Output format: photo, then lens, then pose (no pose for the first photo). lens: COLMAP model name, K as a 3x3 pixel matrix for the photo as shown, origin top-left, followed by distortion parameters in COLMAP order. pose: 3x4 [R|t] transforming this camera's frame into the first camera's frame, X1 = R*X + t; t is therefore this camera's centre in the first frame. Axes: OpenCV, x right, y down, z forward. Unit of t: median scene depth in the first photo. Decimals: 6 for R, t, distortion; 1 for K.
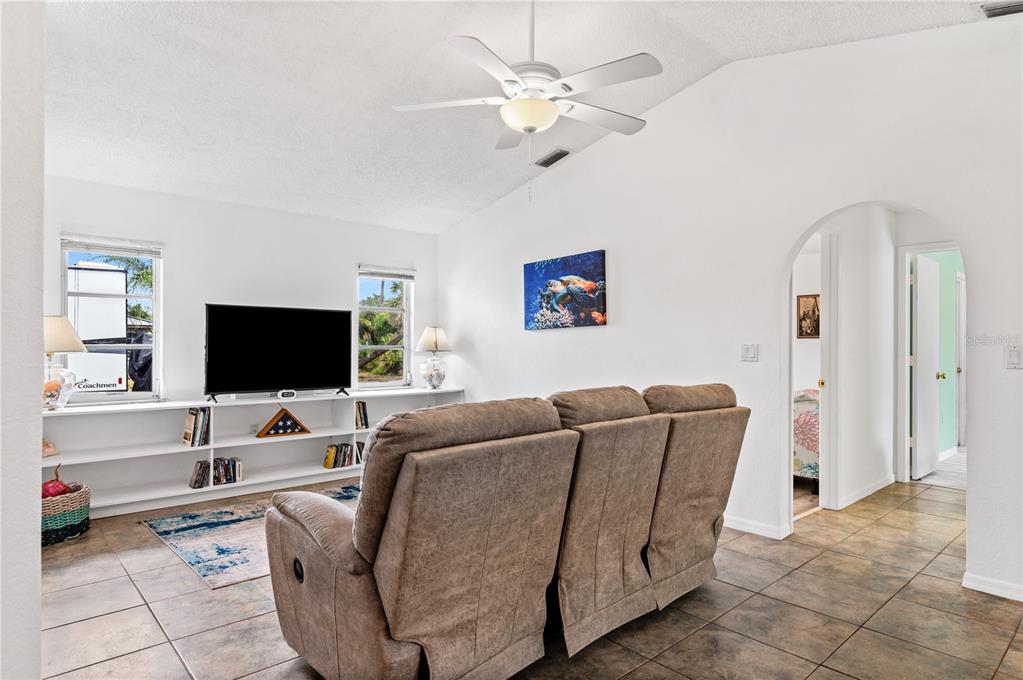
lens RADIAL K [[603.7, 0, 506.5], [0, 603.7, 337.8], [0, 0, 1]] dist [0.004050, 0.000086]
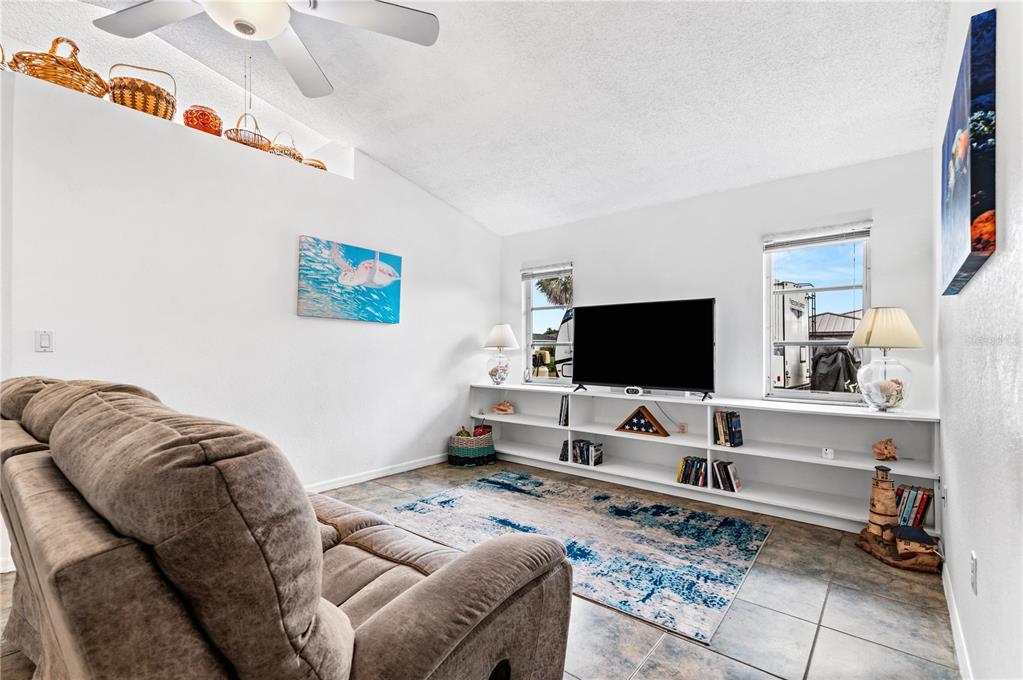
lens RADIAL K [[460.5, 0, 509.2], [0, 460.5, 347.0], [0, 0, 1]] dist [0.001305, 0.000142]
pose [[0.119128, -0.011742, -0.992809, 0.385238], [0.007705, 0.999911, -0.010902, 0.031347], [0.992849, -0.006351, 0.119208, 0.777422]]
